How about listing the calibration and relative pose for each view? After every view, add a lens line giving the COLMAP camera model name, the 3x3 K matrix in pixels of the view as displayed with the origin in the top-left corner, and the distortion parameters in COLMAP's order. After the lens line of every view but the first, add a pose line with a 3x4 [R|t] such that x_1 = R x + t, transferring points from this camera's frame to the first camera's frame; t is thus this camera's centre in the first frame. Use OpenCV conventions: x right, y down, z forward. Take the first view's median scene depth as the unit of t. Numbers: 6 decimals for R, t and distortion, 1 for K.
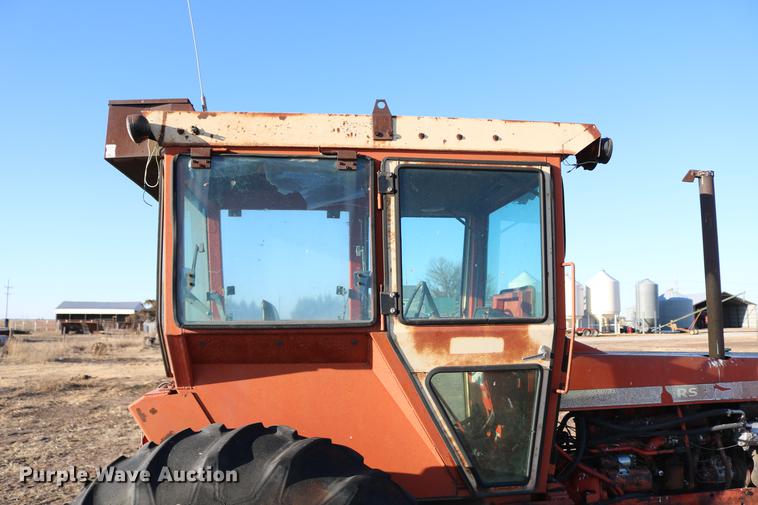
lens RADIAL K [[626.3, 0, 377.2], [0, 626.3, 254.1], [0, 0, 1]] dist [-0.160092, 0.133709]
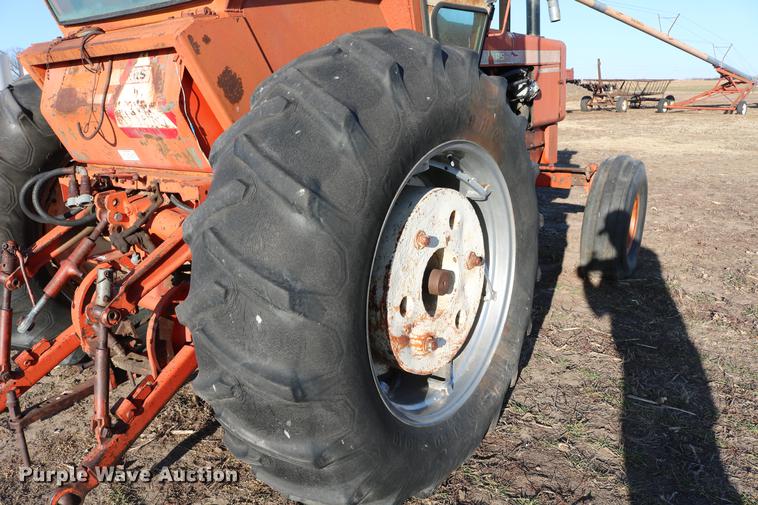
lens RADIAL K [[626.3, 0, 379.2], [0, 626.3, 254.2], [0, 0, 1]] dist [-0.160092, 0.133709]
pose [[0.681777, -0.213095, 0.699836, -0.747281], [-0.045157, 0.942552, 0.330992, 0.233095], [-0.730165, -0.257266, 0.632988, 0.290692]]
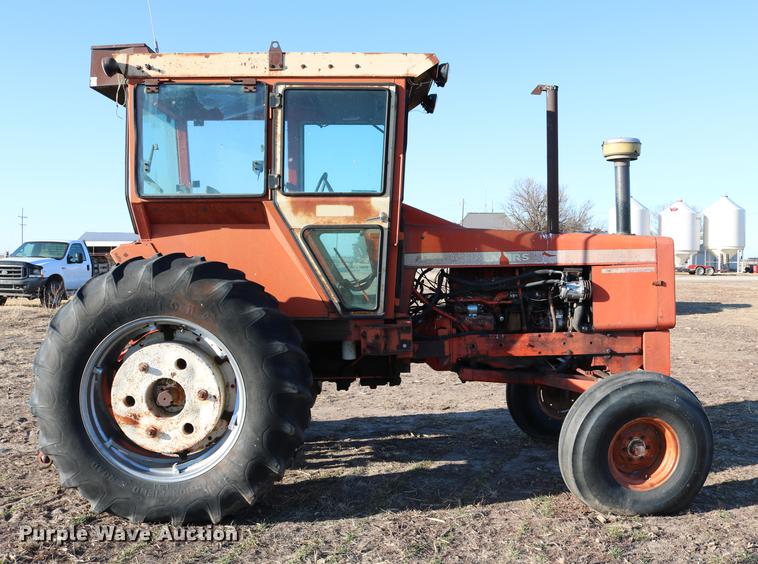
lens RADIAL K [[763.2, 0, 401.0], [0, 763.2, 273.3], [0, 0, 1]] dist [-0.111243, 0.000000]
pose [[0.996883, 0.009784, -0.078285, 0.436492], [0.000255, 0.991875, 0.127216, 0.060317], [0.078894, -0.126839, 0.988781, -0.756626]]
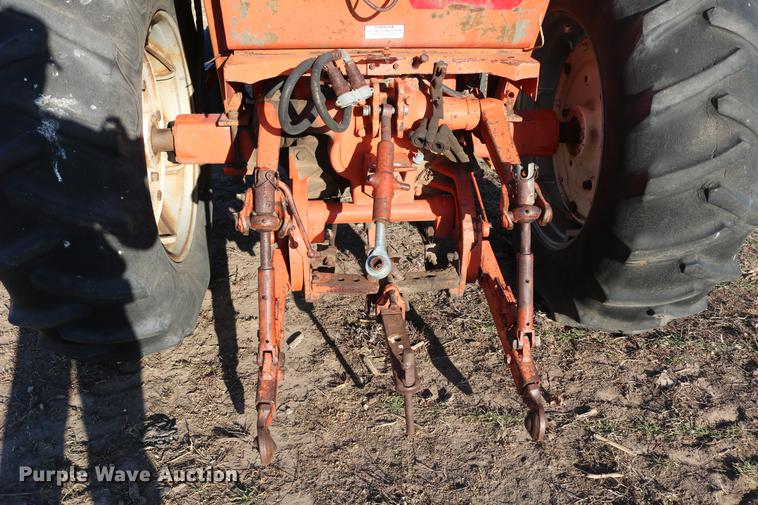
lens RADIAL K [[626.3, 0, 385.1], [0, 626.3, 249.5], [0, 0, 1]] dist [-0.160092, 0.133709]
pose [[0.009644, -0.445216, 0.895371, -1.069211], [-0.115628, 0.888910, 0.443248, 0.313153], [-0.993246, -0.107805, -0.042907, 1.118604]]
